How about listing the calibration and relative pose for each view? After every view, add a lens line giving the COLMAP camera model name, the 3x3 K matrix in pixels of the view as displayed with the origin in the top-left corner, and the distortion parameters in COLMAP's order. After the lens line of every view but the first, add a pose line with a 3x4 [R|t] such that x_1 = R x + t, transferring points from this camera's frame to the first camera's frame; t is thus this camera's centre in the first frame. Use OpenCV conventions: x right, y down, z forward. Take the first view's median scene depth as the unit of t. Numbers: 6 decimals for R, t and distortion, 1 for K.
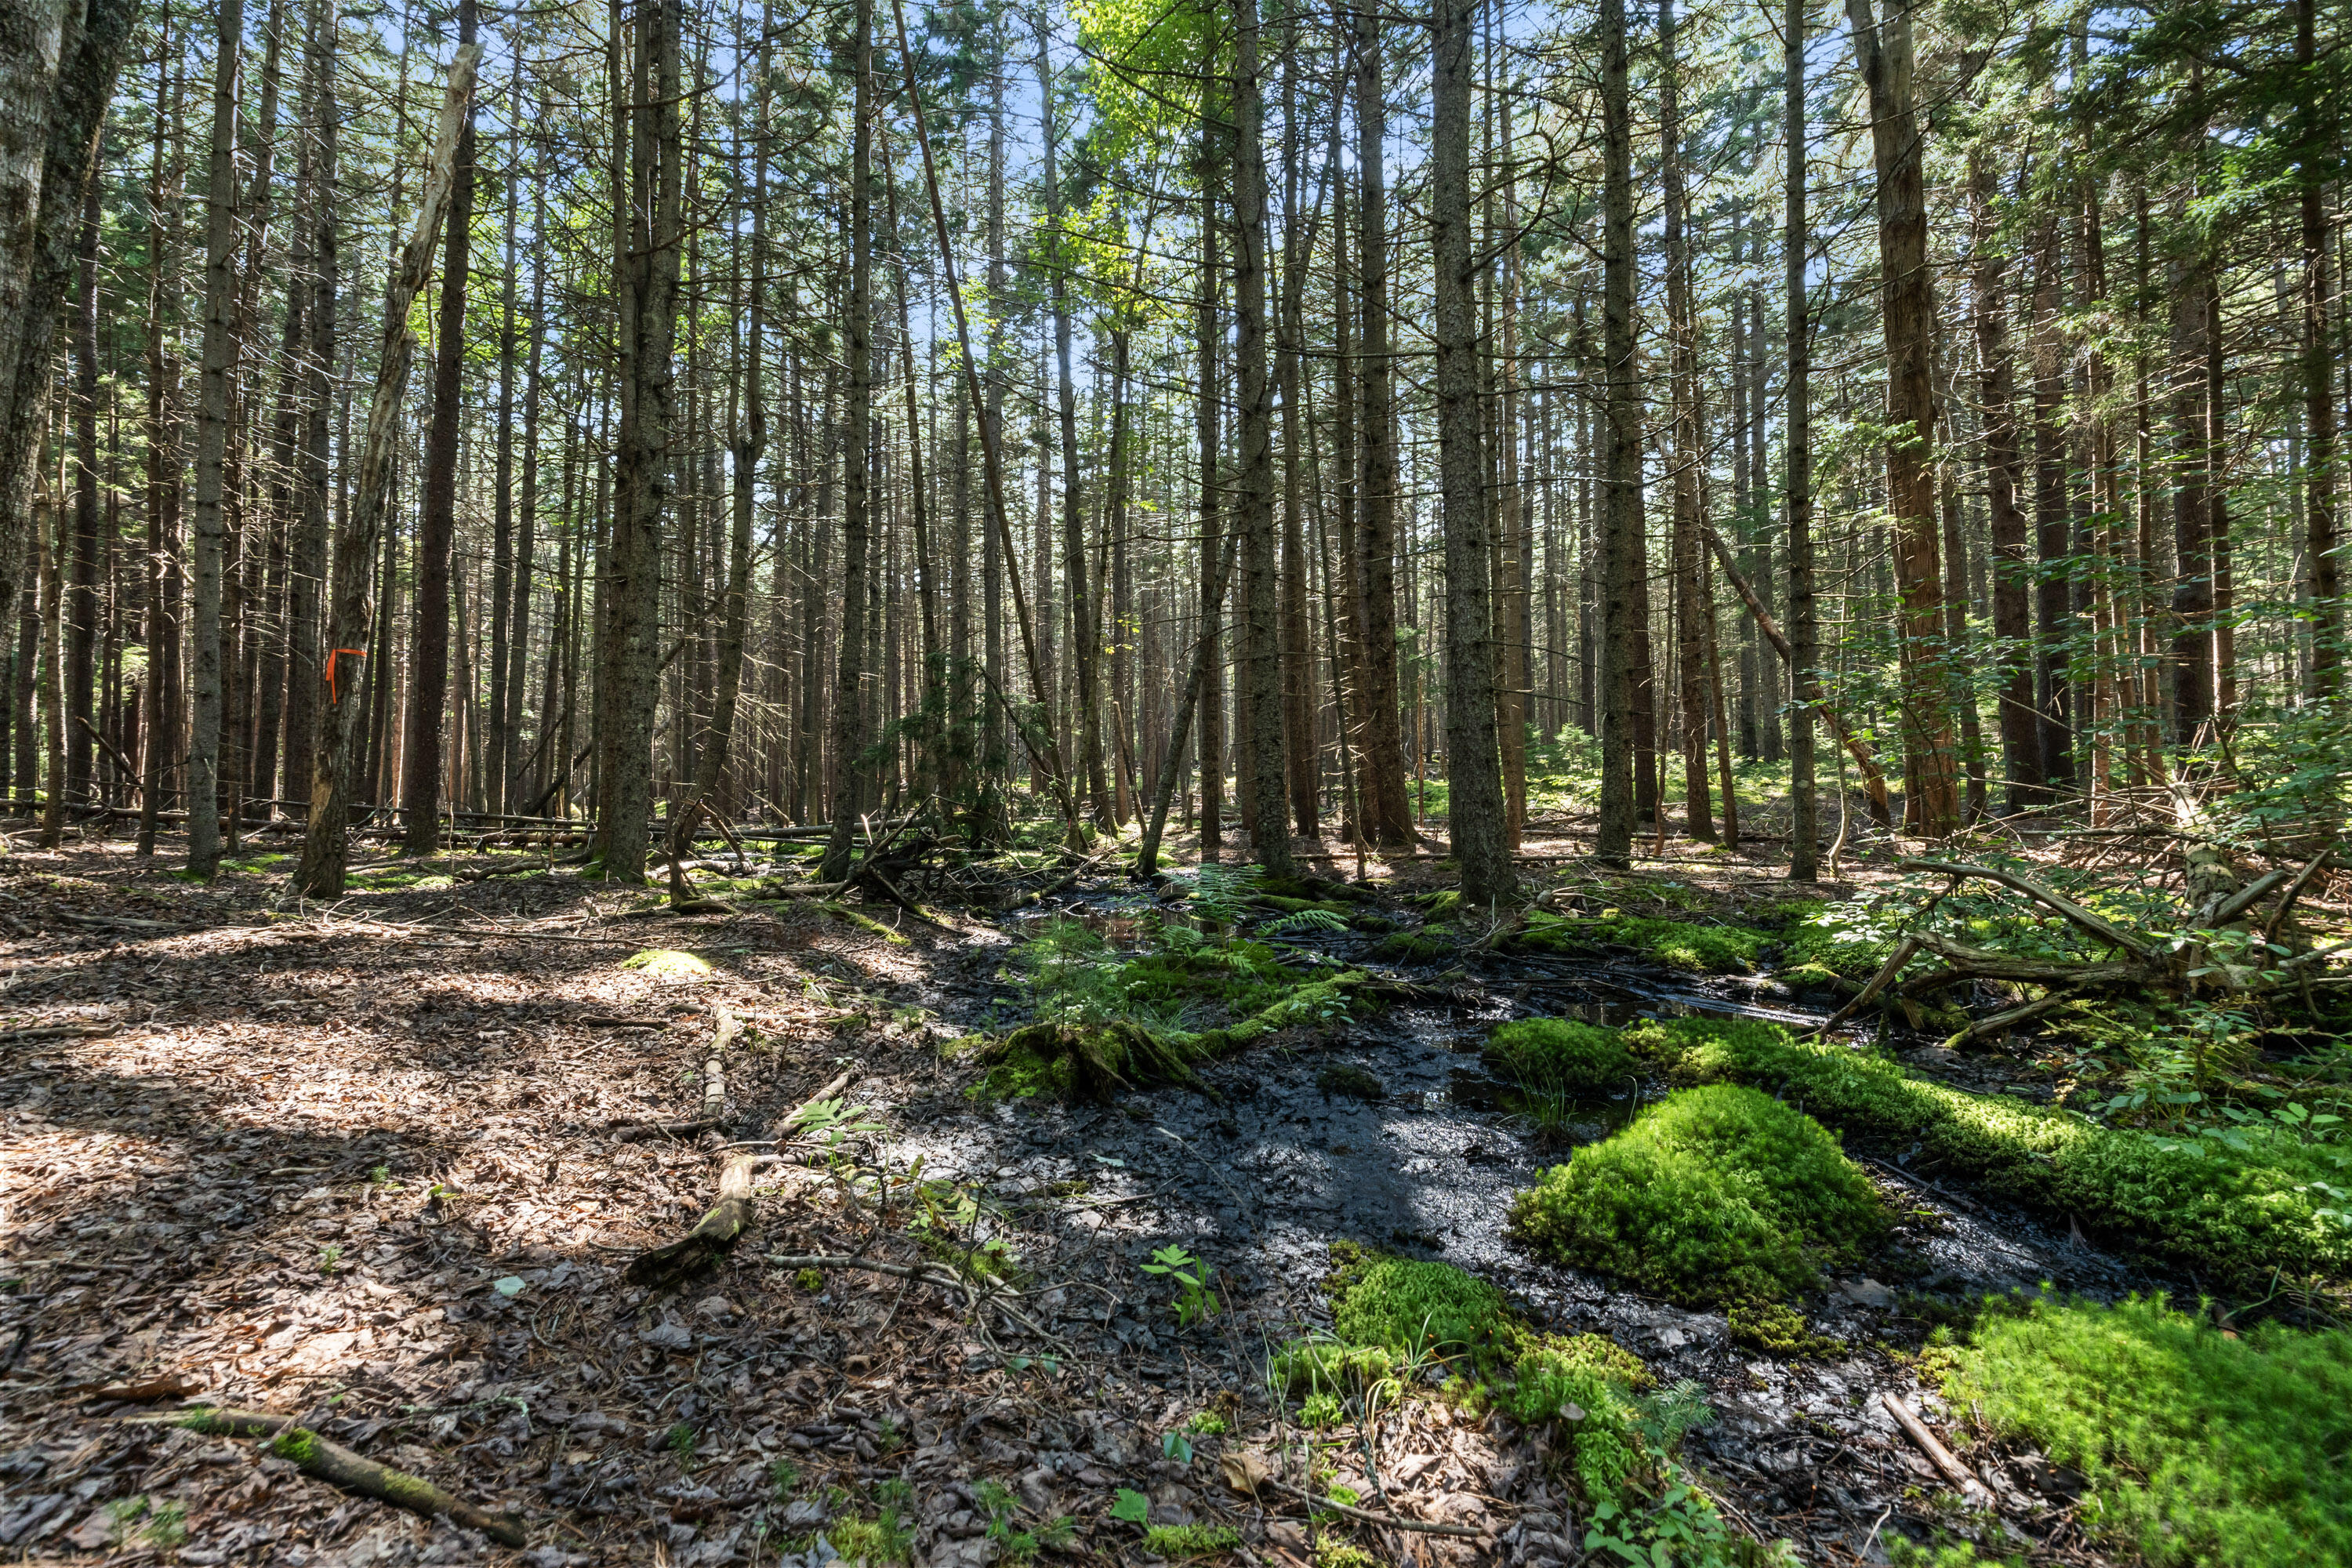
lens RADIAL K [[1102.7, 0, 1179.4], [0, 1102.7, 778.0], [0, 0, 1]] dist [-0.000940, 0.000017]
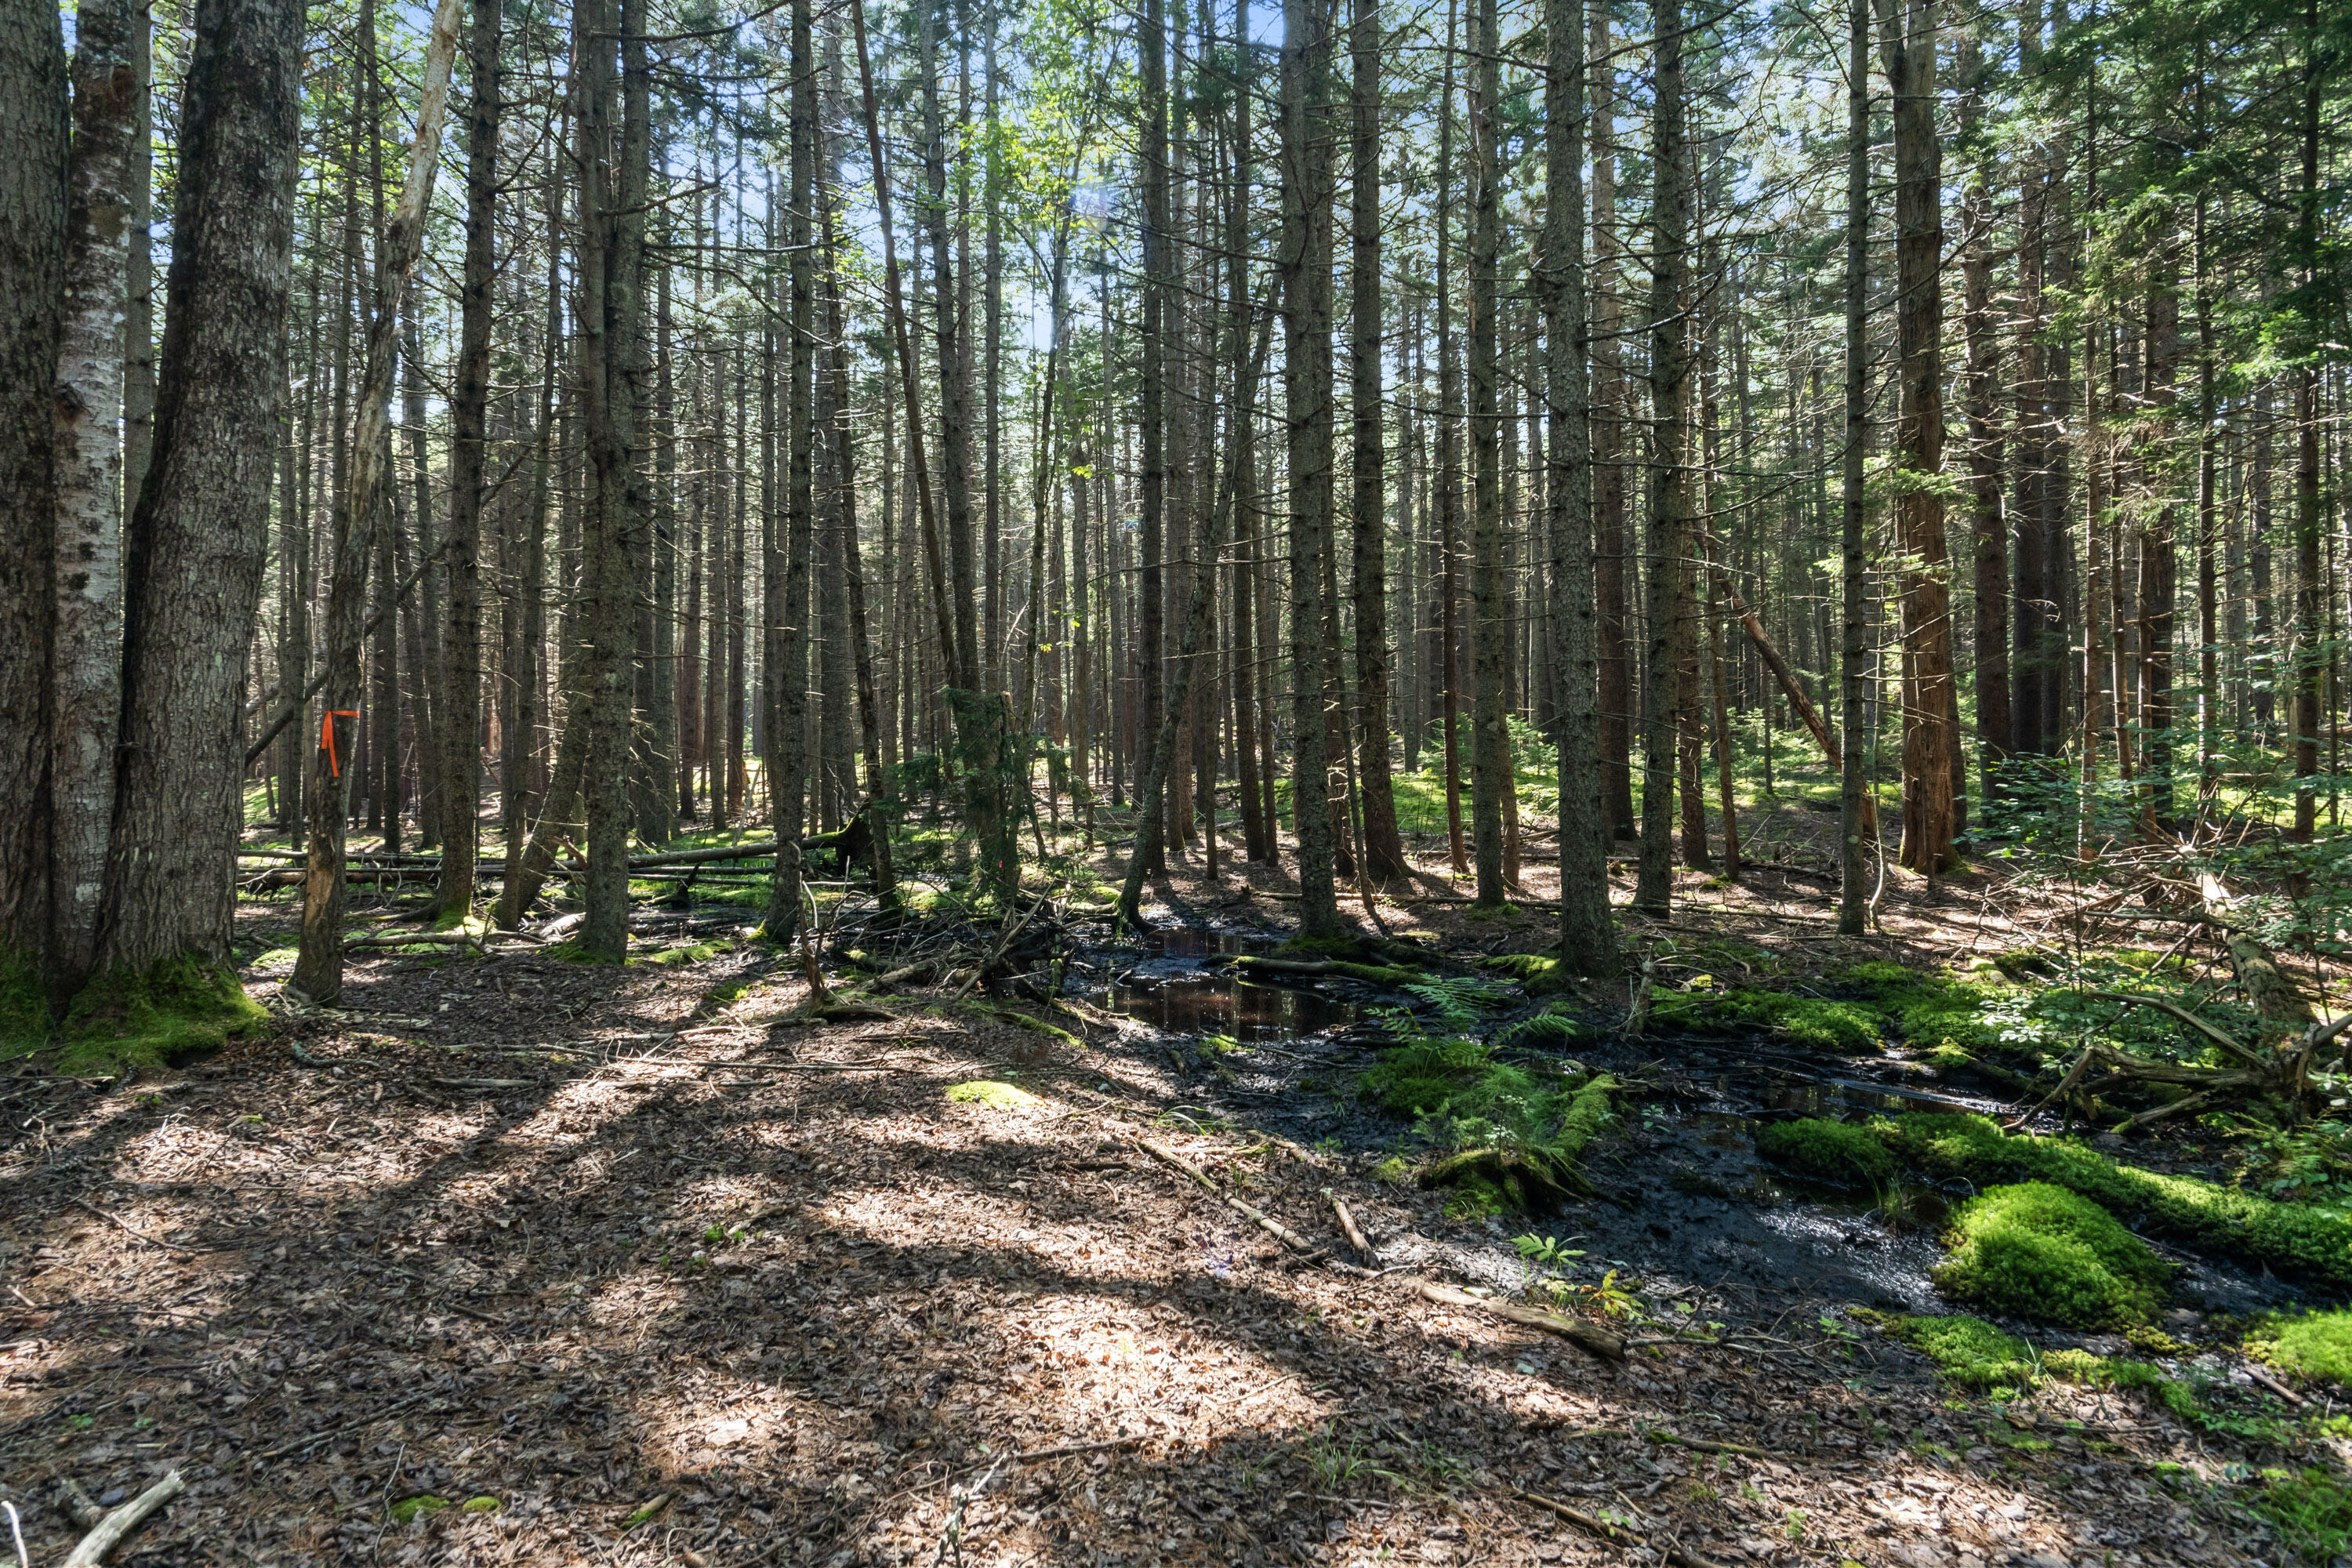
lens RADIAL K [[1476.8, 0, 1173.5], [0, 1476.8, 788.5], [0, 0, 1]] dist [0.004034, 0.000015]
pose [[0.981063, -0.002524, 0.193671, -0.942748], [-0.006233, 0.998986, 0.044591, -0.300205], [-0.193587, -0.044954, 0.980053, -0.615106]]
